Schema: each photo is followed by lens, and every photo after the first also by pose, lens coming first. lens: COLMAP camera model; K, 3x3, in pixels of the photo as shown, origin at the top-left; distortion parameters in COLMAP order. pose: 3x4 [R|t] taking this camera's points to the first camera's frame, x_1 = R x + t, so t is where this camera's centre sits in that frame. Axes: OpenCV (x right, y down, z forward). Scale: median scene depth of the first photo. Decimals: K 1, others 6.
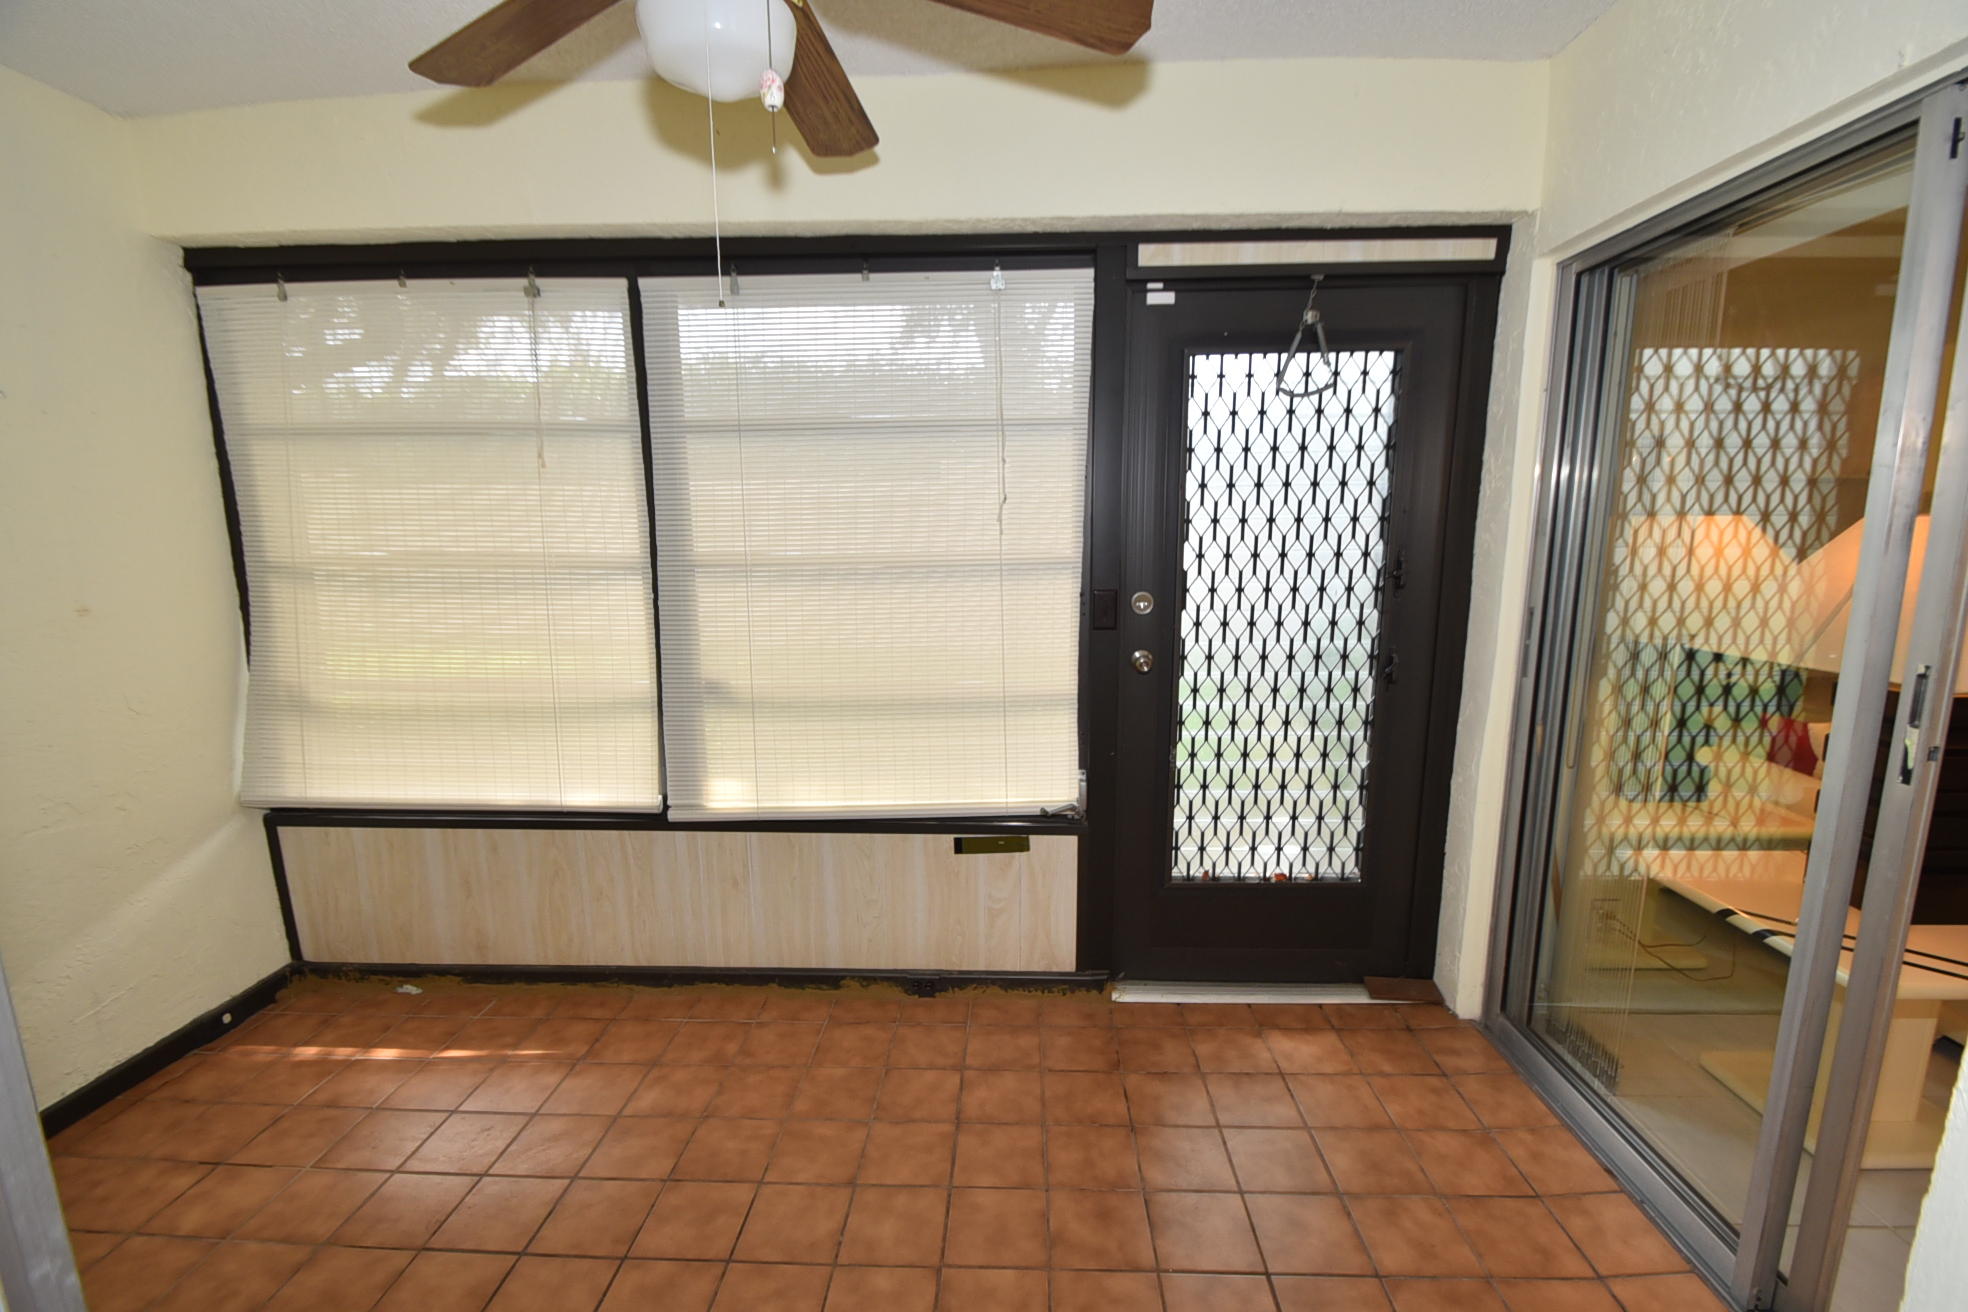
lens RADIAL K [[873.4, 0, 984.6], [0, 873.4, 685.0], [0, 0, 1]] dist [-0.003996, -0.006875]
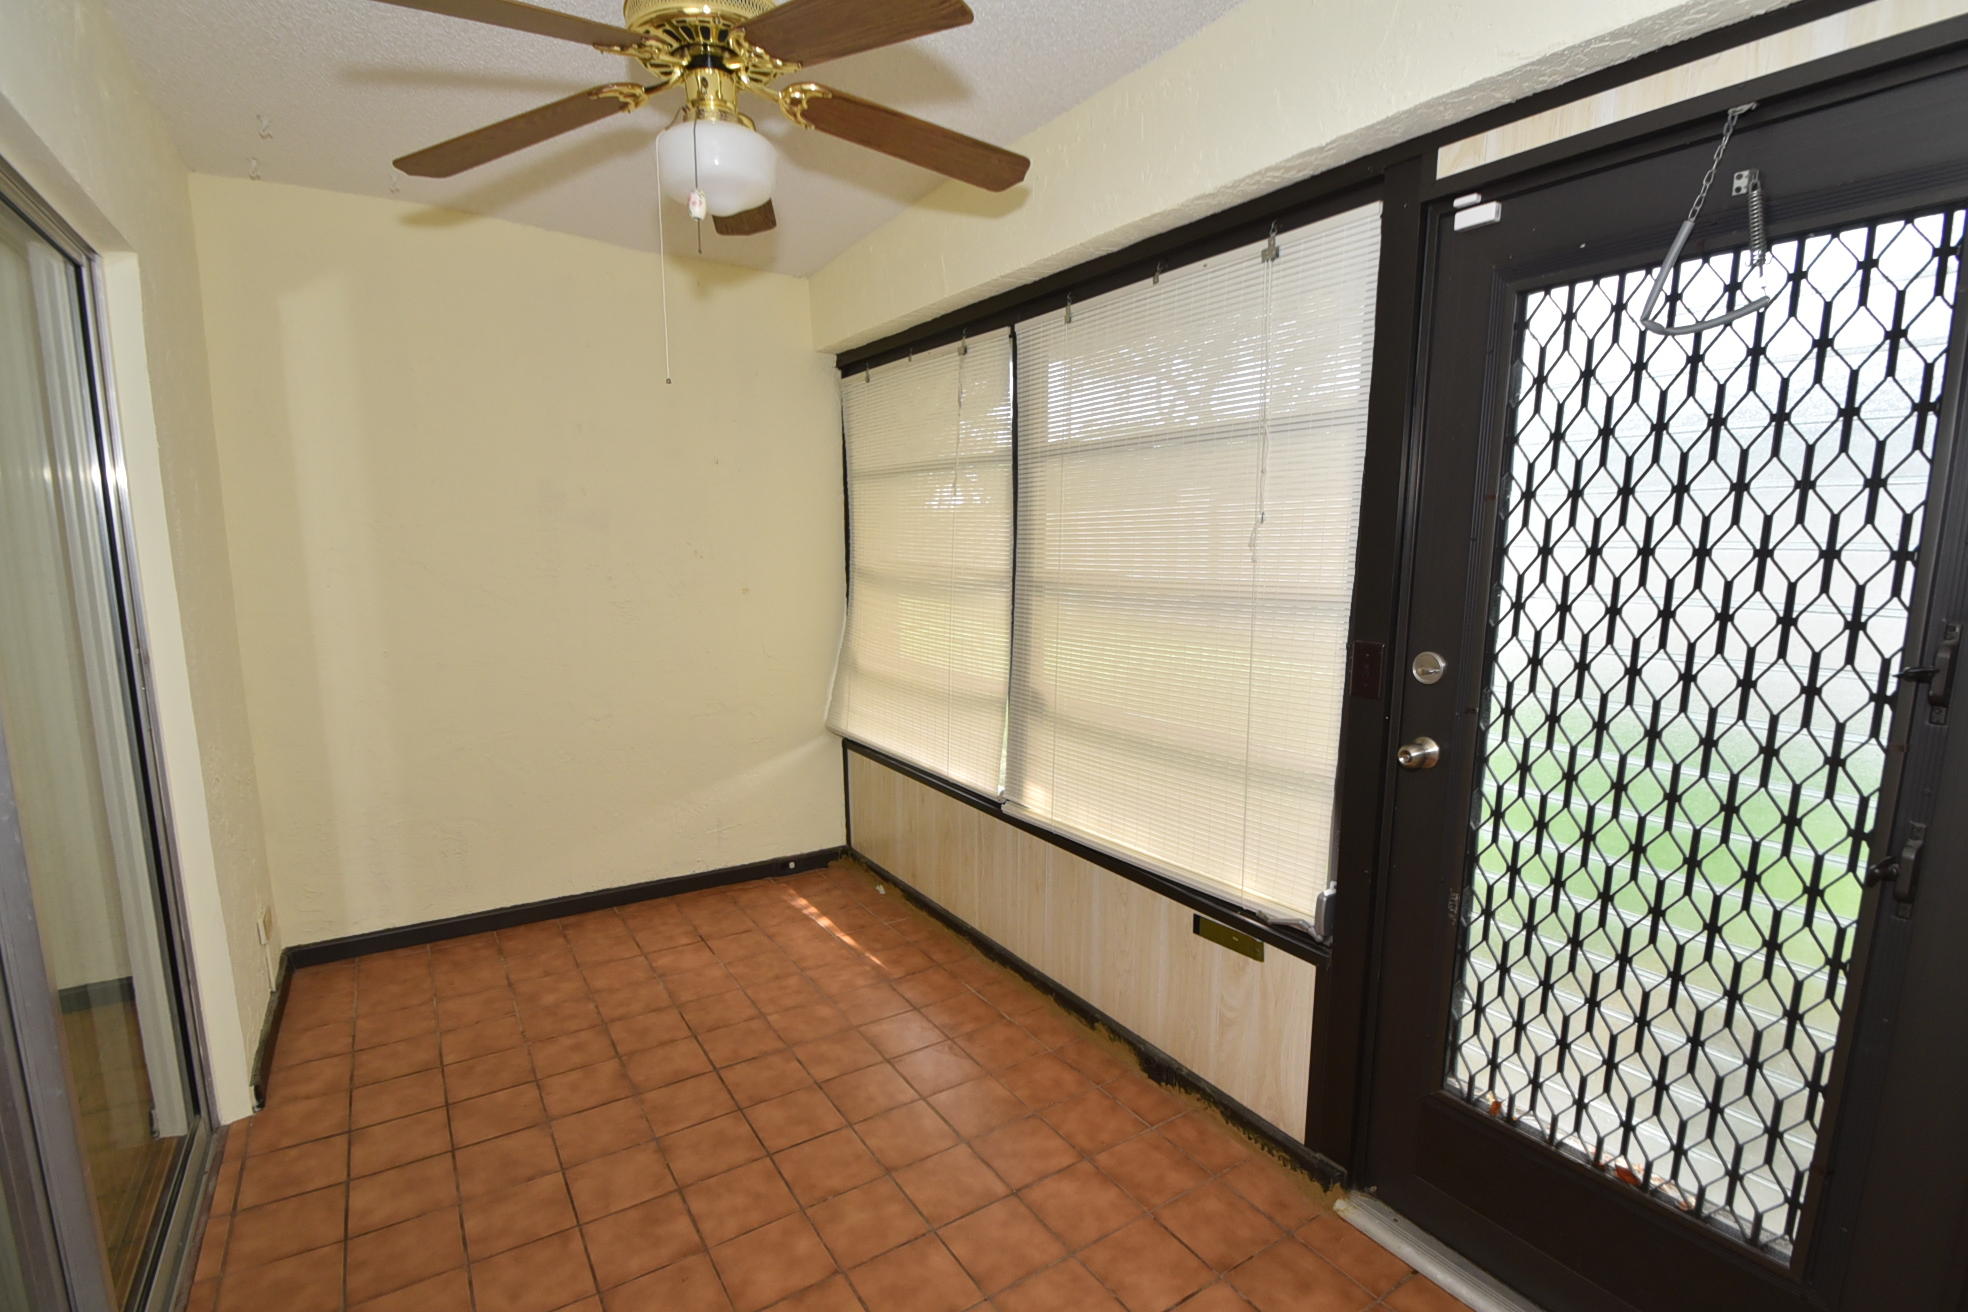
lens RADIAL K [[913.8, 0, 983.8], [0, 913.8, 690.5], [0, 0, 1]] dist [0.029775, -0.033247]
pose [[0.580065, 0.143036, -0.801913, 0.546416], [-0.157265, 0.985606, 0.062043, -0.065294], [0.799245, 0.090124, 0.594210, 0.288580]]
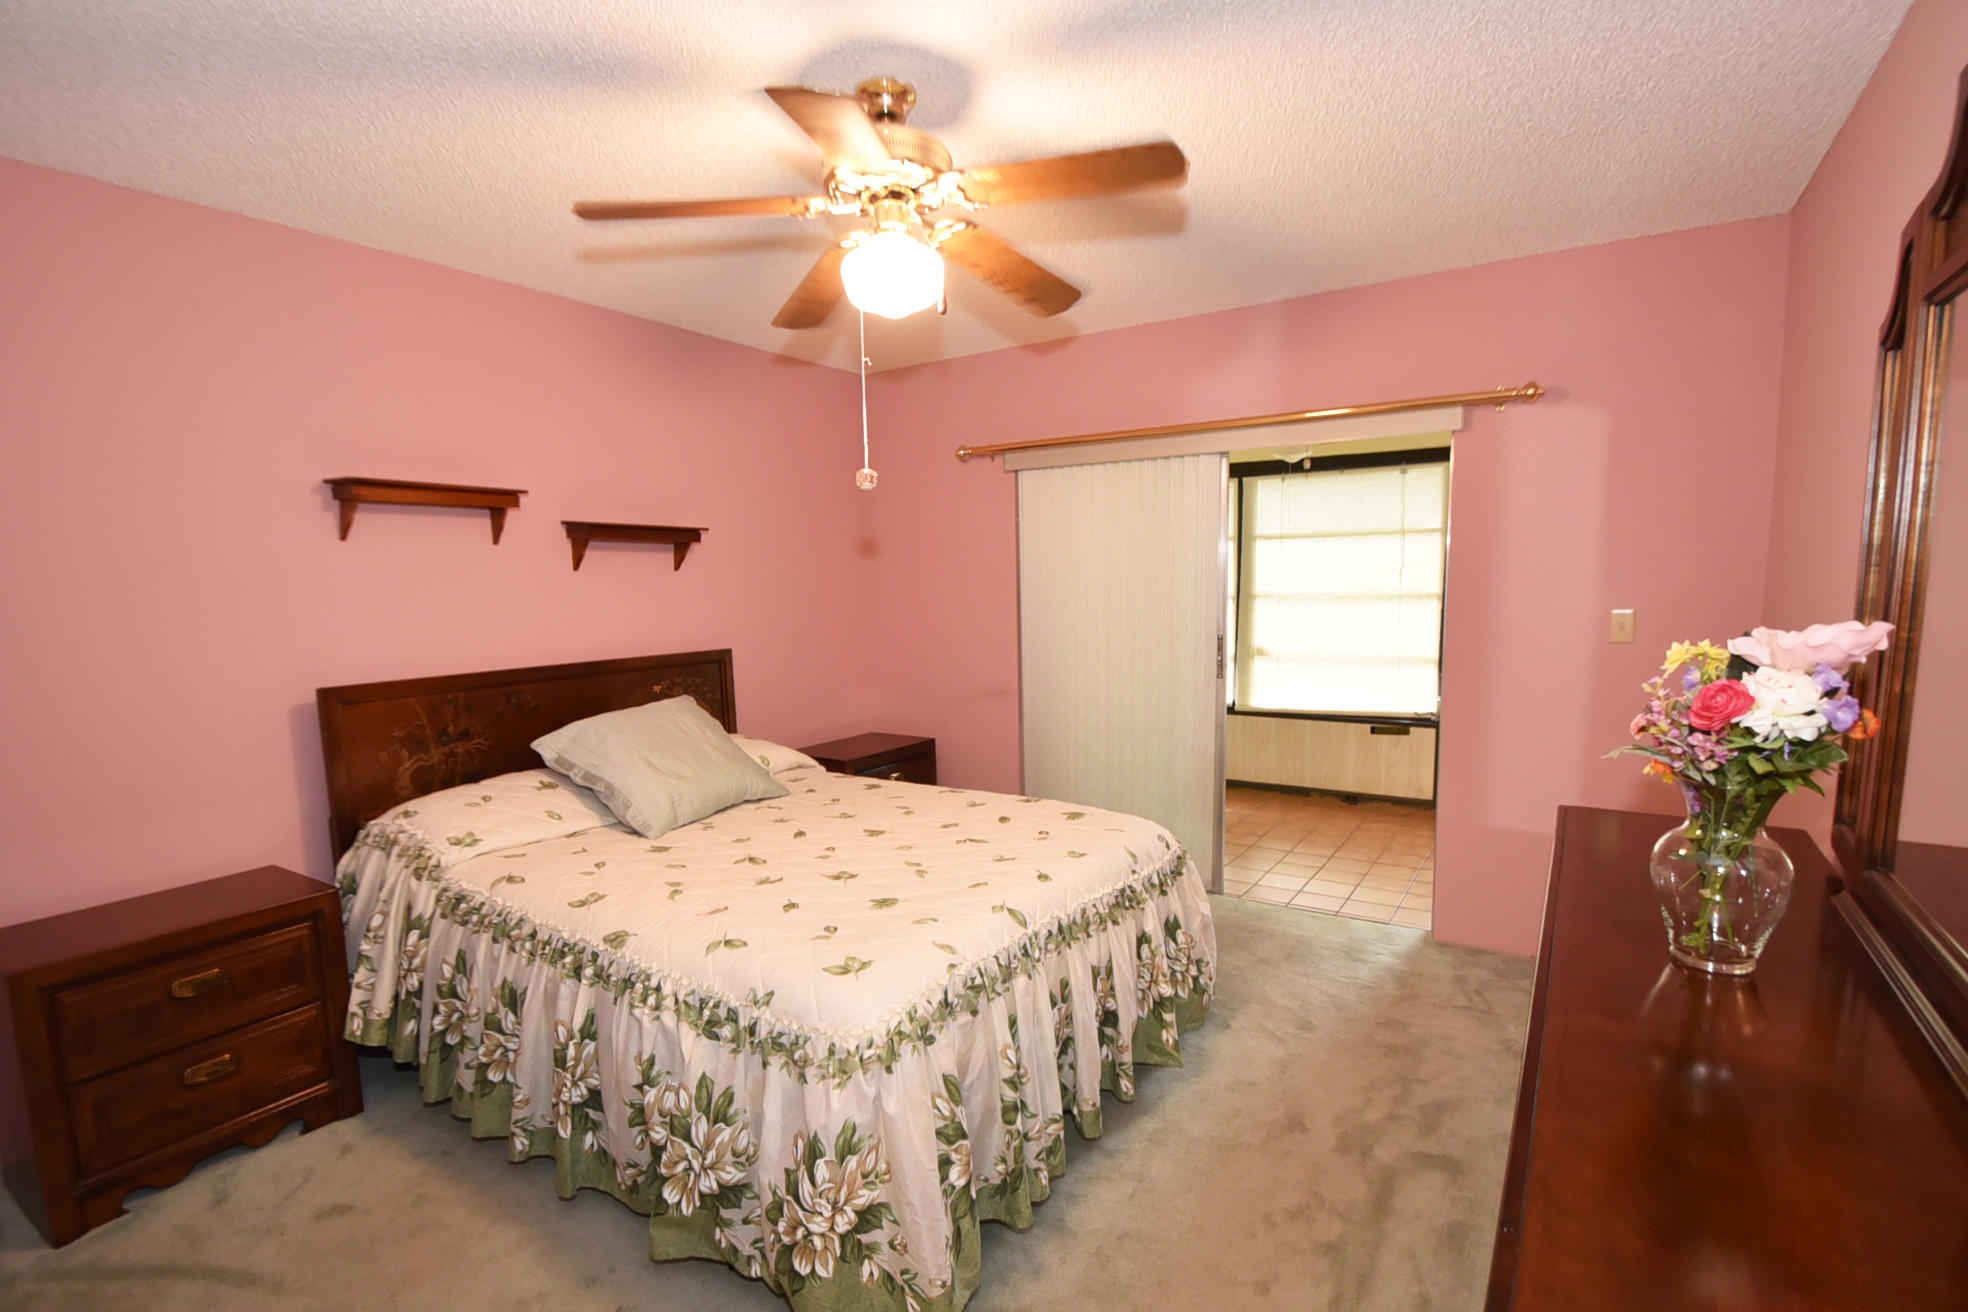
lens RADIAL K [[938.9, 0, 983.3], [0, 938.9, 692.8], [0, 0, 1]] dist [0.016757, -0.007193]
pose [[0.859283, 0.052752, -0.508774, 0.317304], [-0.079049, 0.996413, -0.030197, 0.242351], [0.505356, 0.066166, 0.860371, -1.446931]]
